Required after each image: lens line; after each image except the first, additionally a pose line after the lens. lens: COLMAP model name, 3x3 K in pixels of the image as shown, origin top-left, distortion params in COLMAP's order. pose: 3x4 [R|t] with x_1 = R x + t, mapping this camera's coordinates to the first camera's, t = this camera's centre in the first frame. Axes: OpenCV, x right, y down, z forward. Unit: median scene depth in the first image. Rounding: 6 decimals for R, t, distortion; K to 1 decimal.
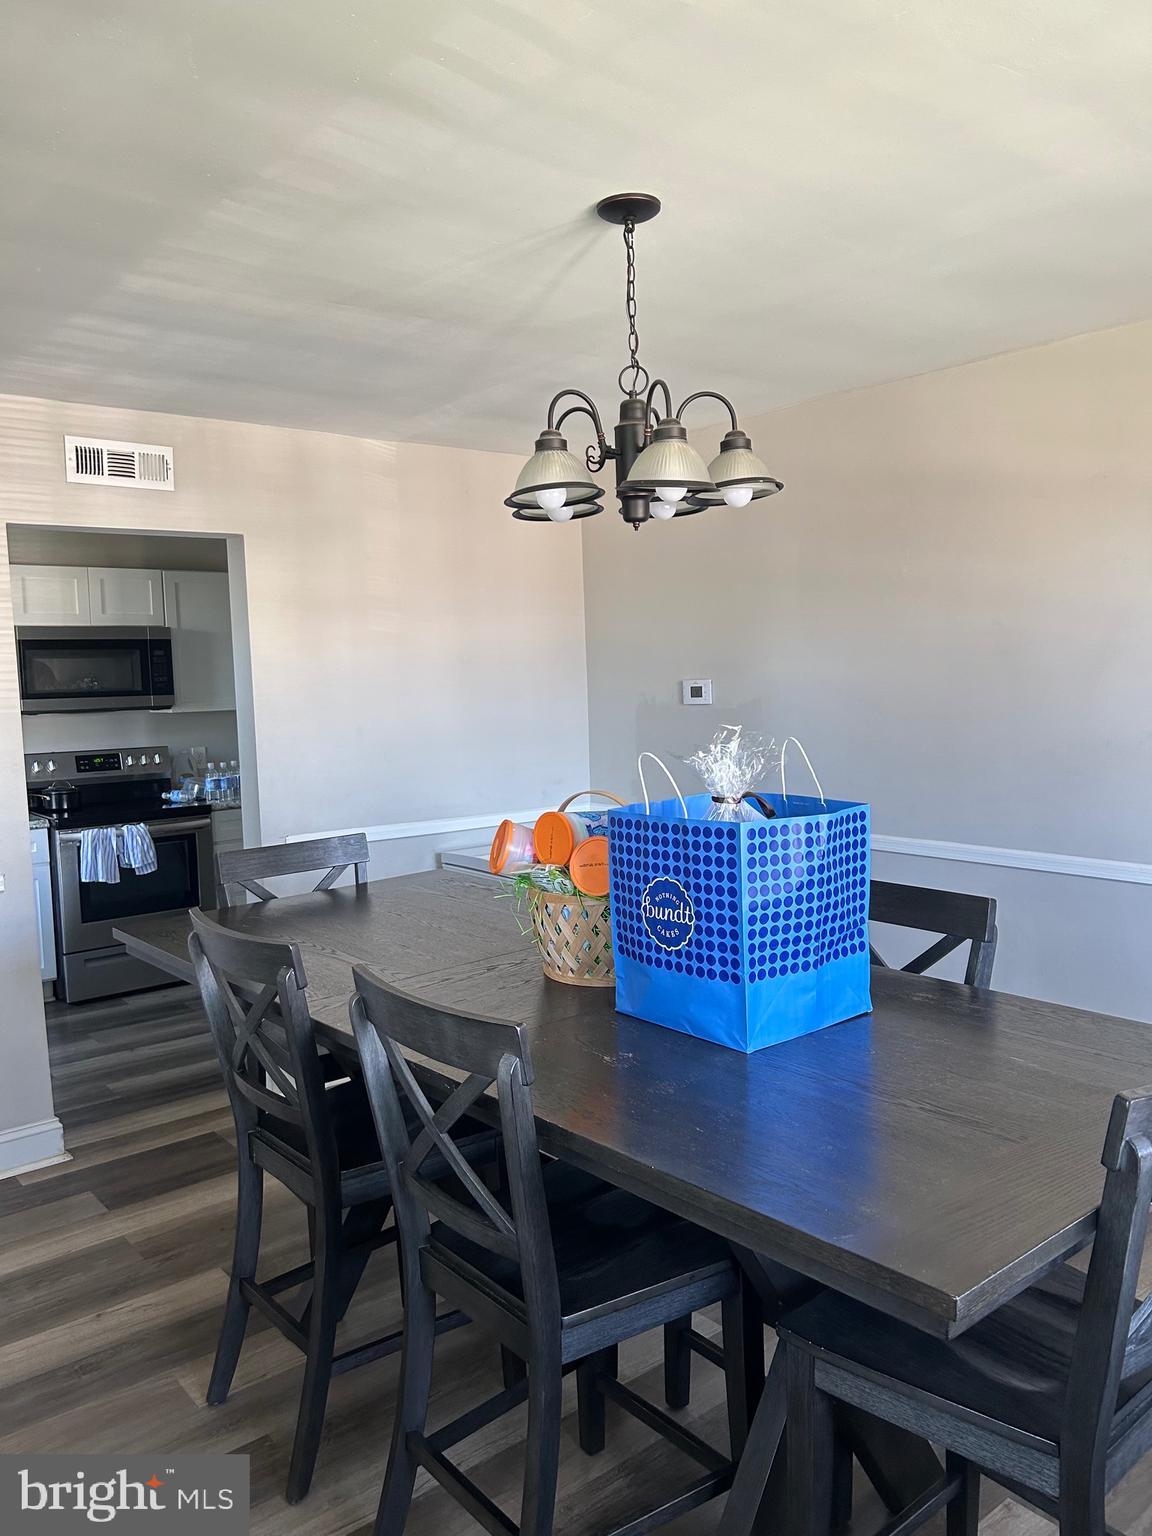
lens RADIAL K [[1157.8, 0, 578.3], [0, 1157.8, 767.2], [0, 0, 1]] dist [0.053705, -0.066961]
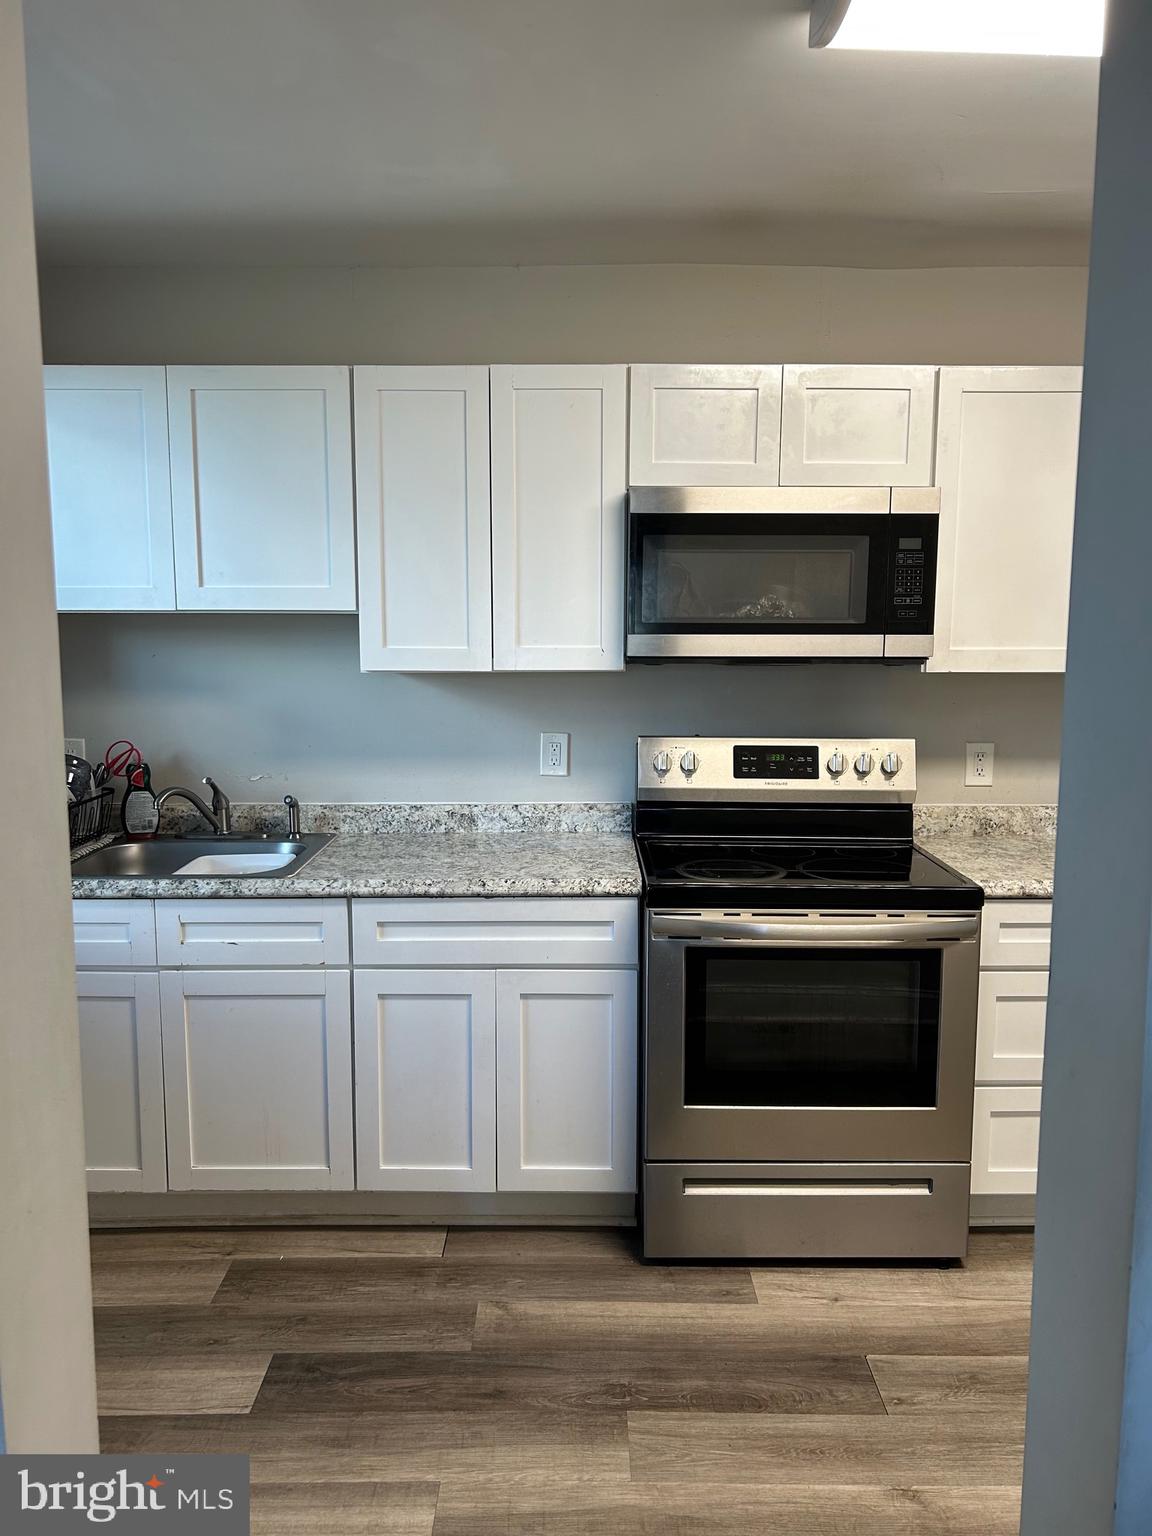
lens RADIAL K [[1157.8, 0, 574.7], [0, 1157.8, 770.2], [0, 0, 1]] dist [0.053705, -0.066961]
pose [[0.779777, 0.112482, -0.615870, -0.173679], [-0.089550, 0.993652, 0.068096, -0.028600], [0.619620, 0.002052, 0.784900, 0.572472]]
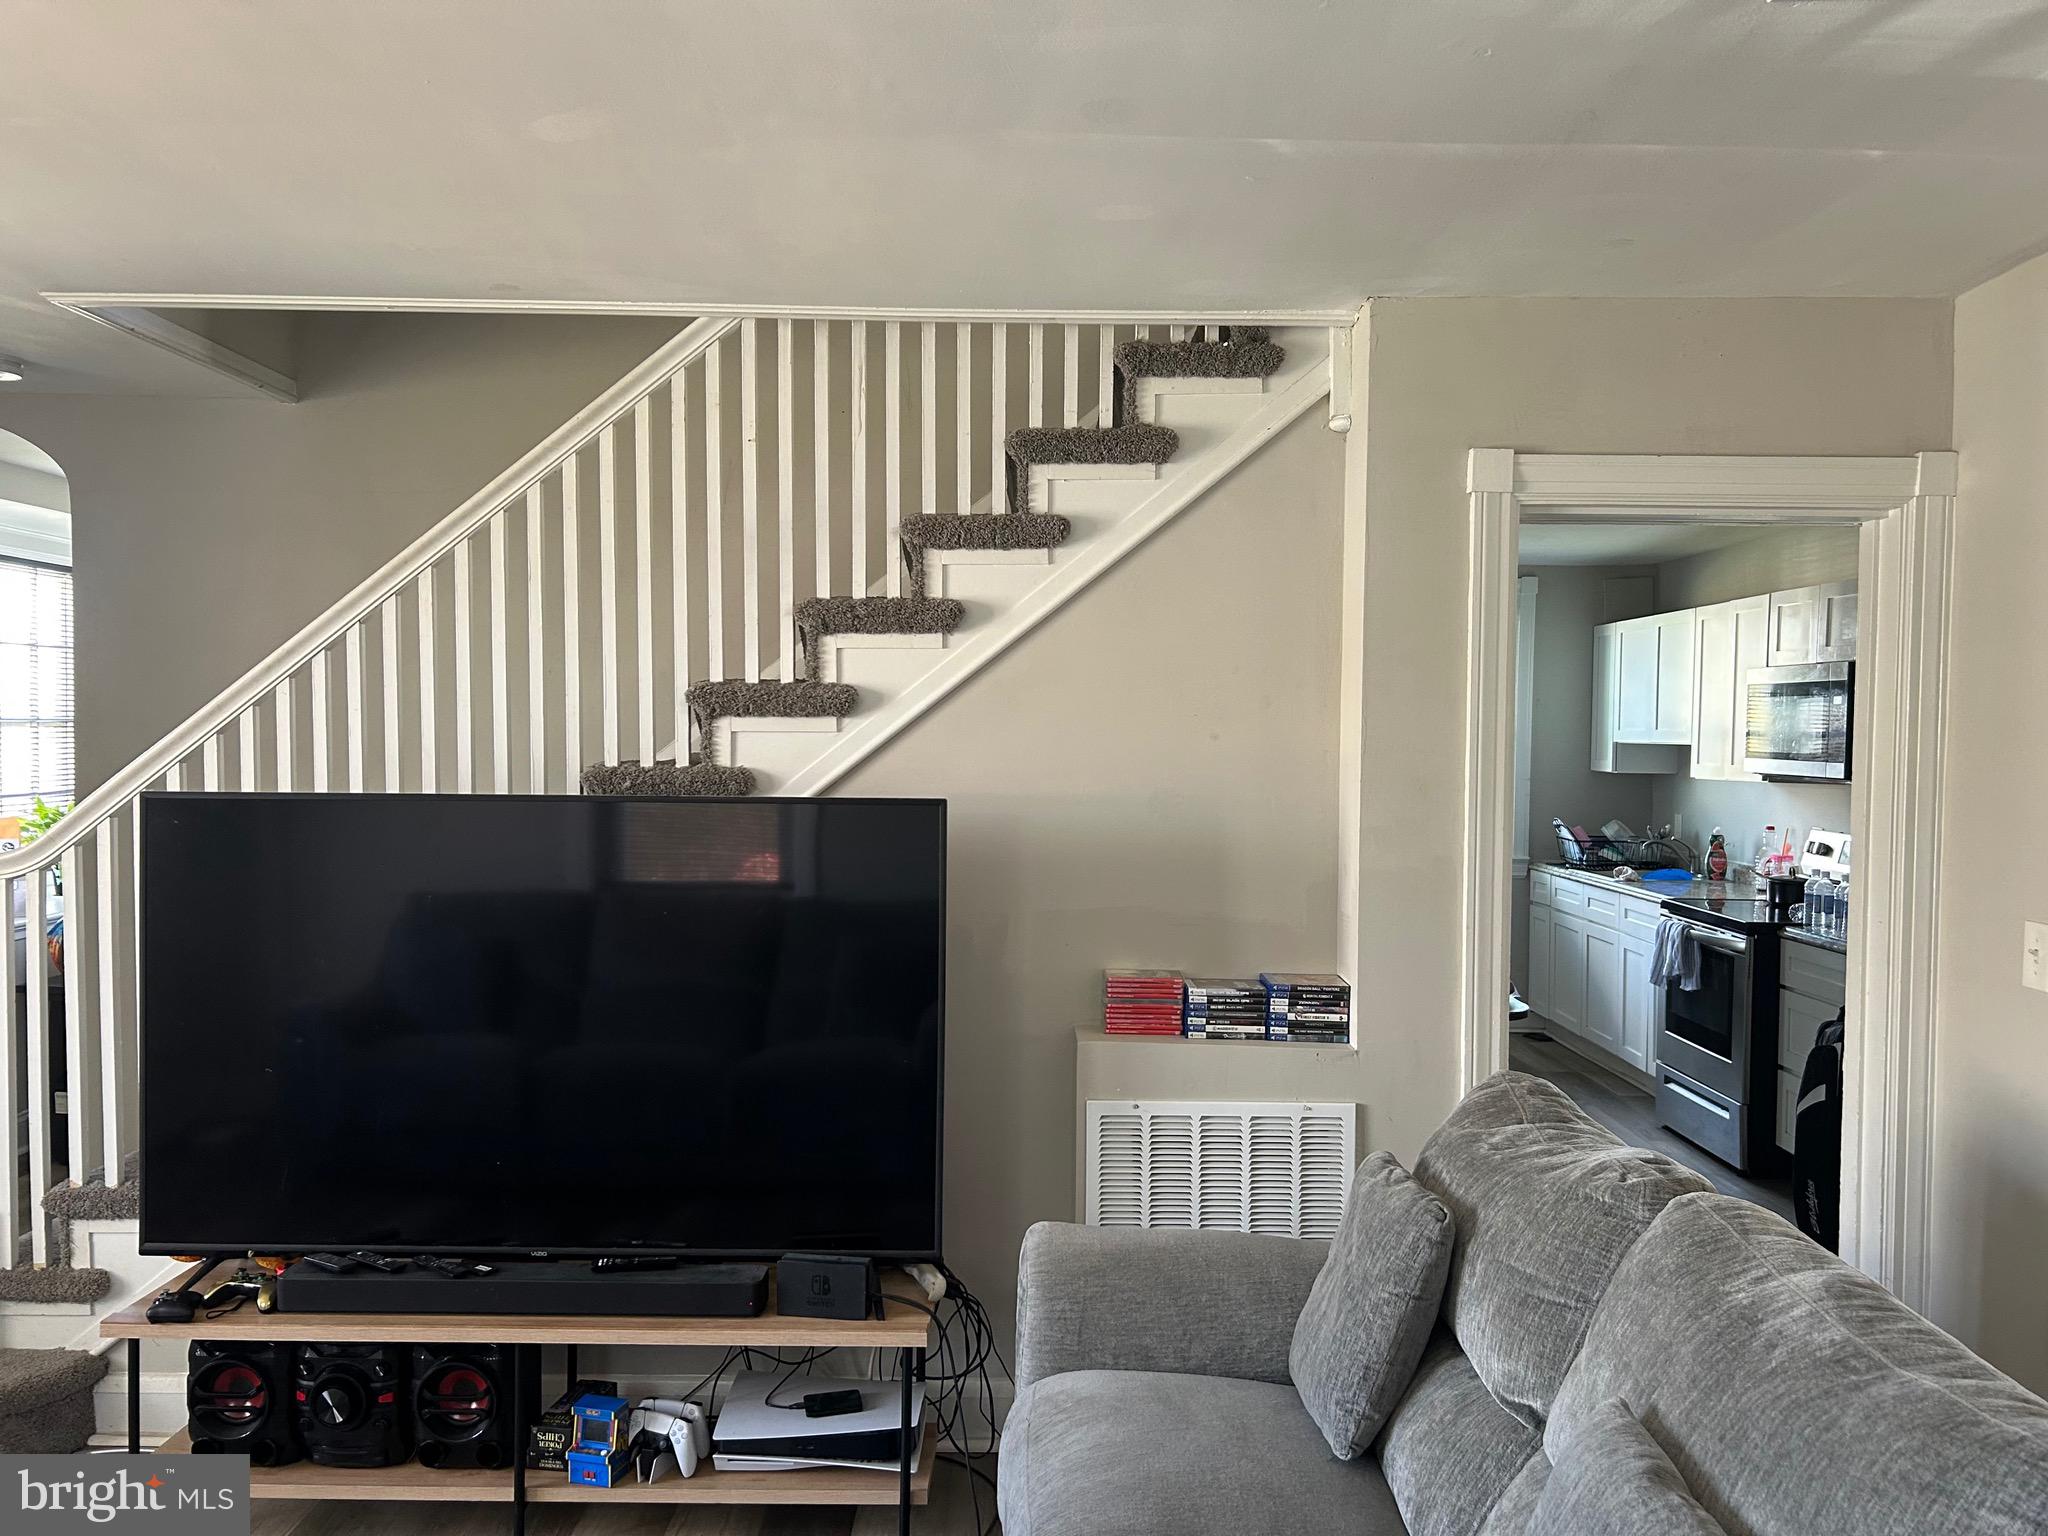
lens RADIAL K [[1543.7, 0, 1024.1], [0, 1543.7, 758.5], [0, 0, 1]] dist [0.053705, -0.066961]
pose [[-0.624637, 0.036309, -0.780071, 0.663685], [-0.066050, 0.992882, 0.099104, -0.125804], [0.778117, 0.113428, -0.617793, 1.242892]]
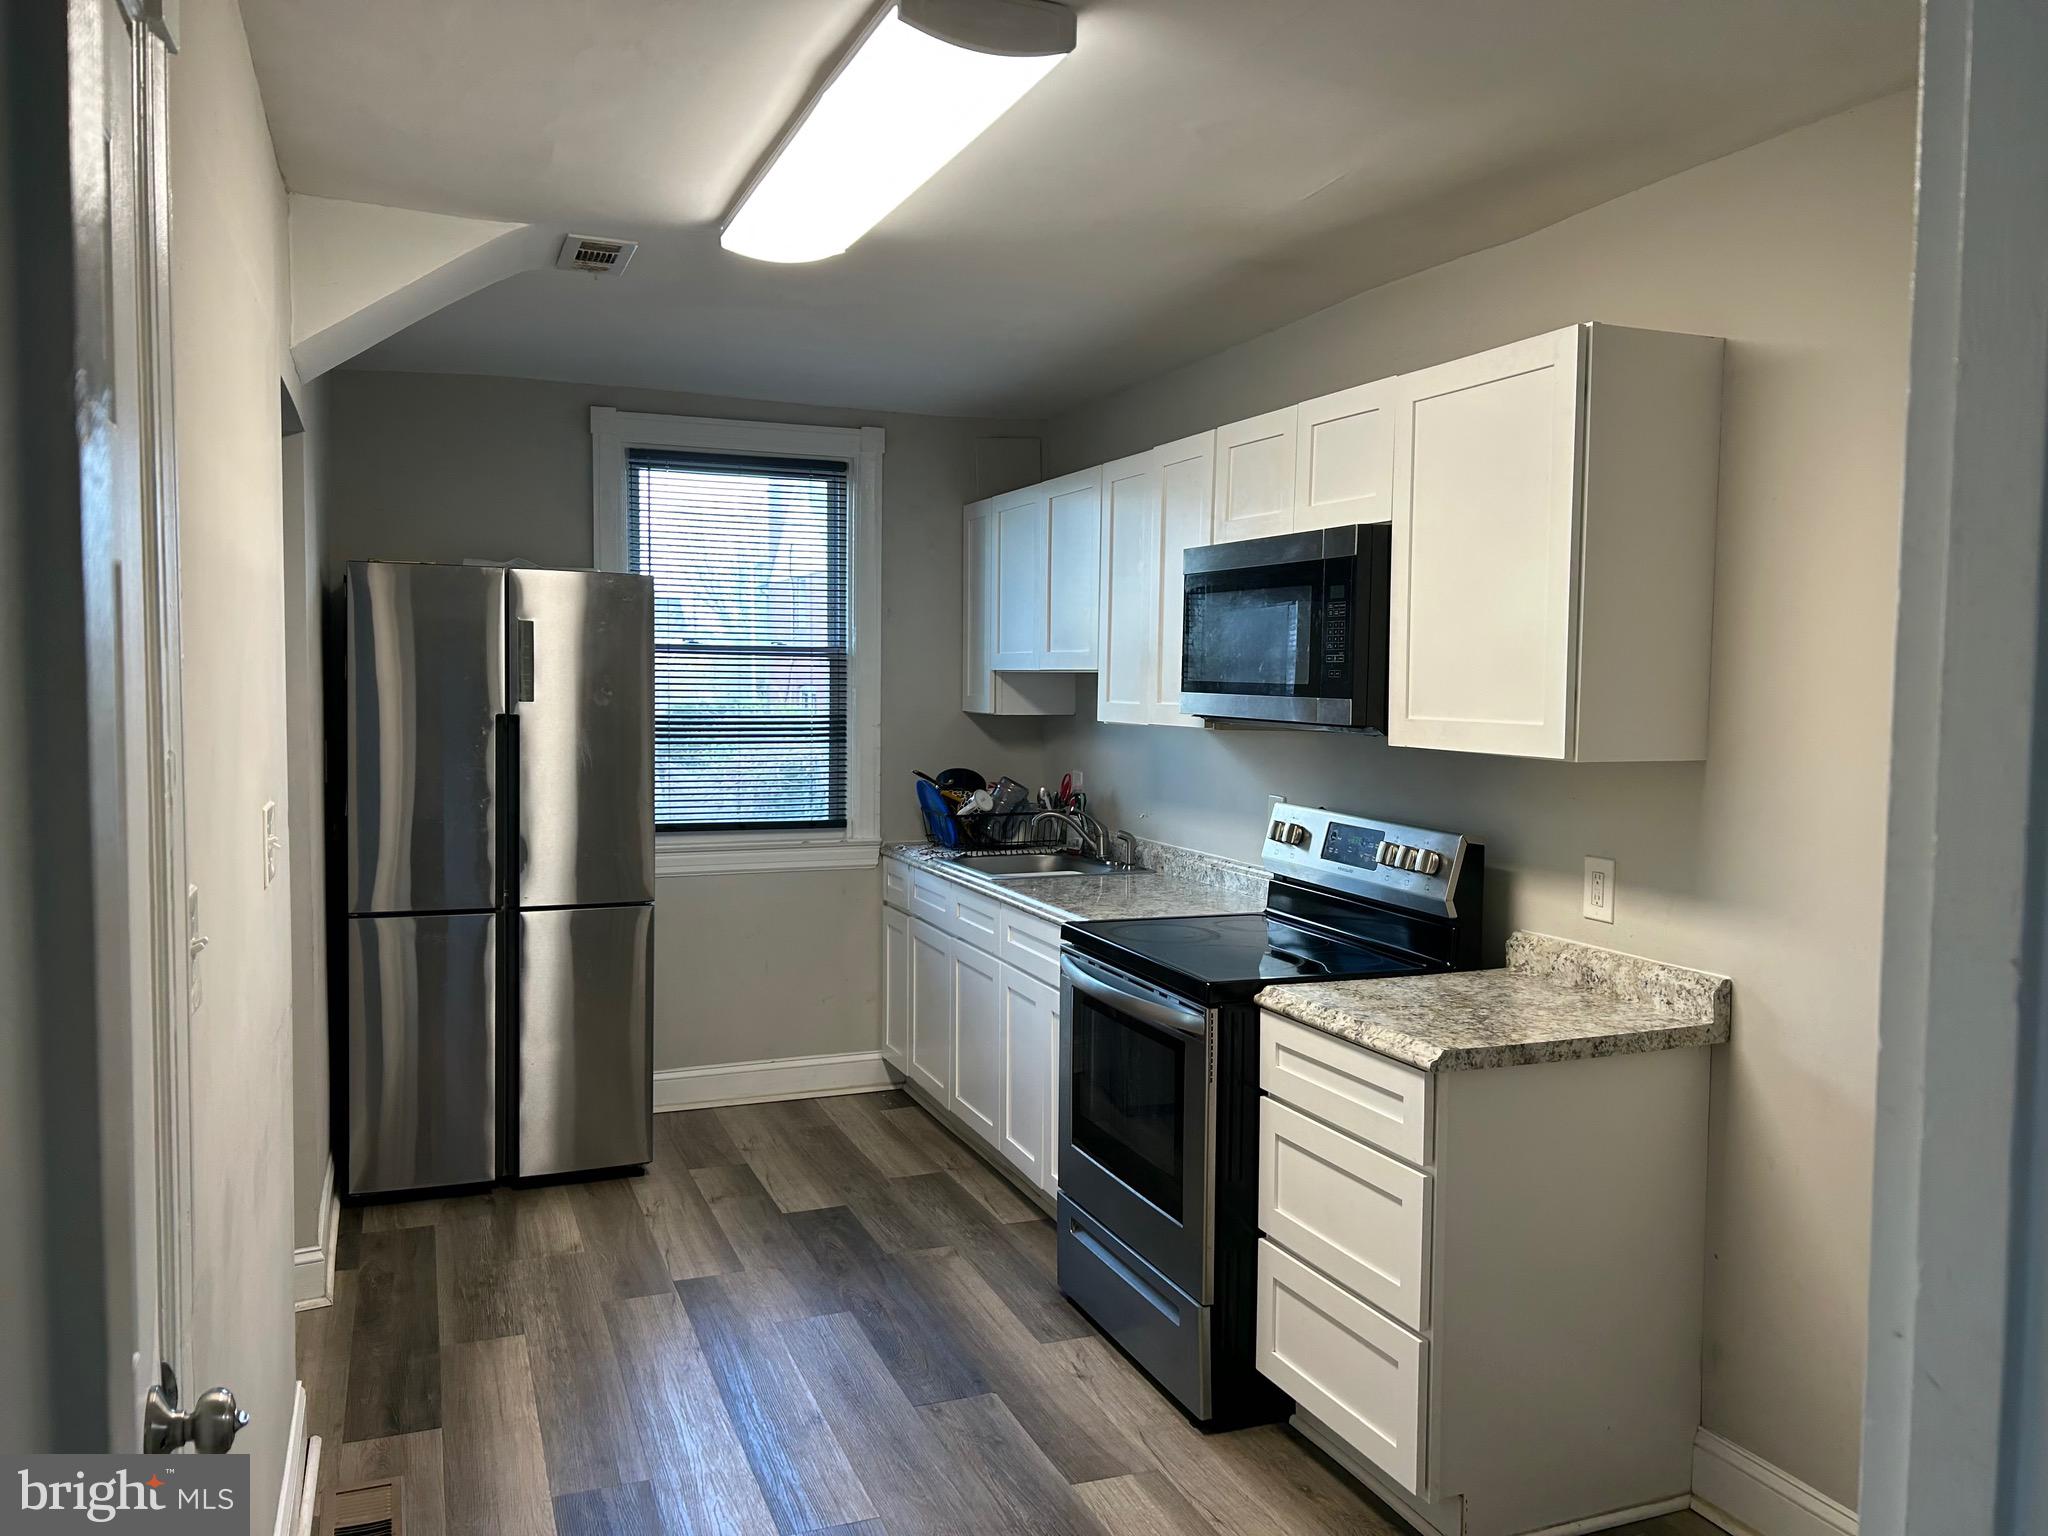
lens RADIAL K [[1543.7, 0, 1024.6], [0, 1543.7, 758.7], [0, 0, 1]] dist [0.053705, -0.066961]
pose [[-0.292416, 0.083115, -0.952672, 0.183420], [-0.097100, 0.988486, 0.116044, -0.095955], [0.951349, 0.126438, -0.280979, 1.093211]]
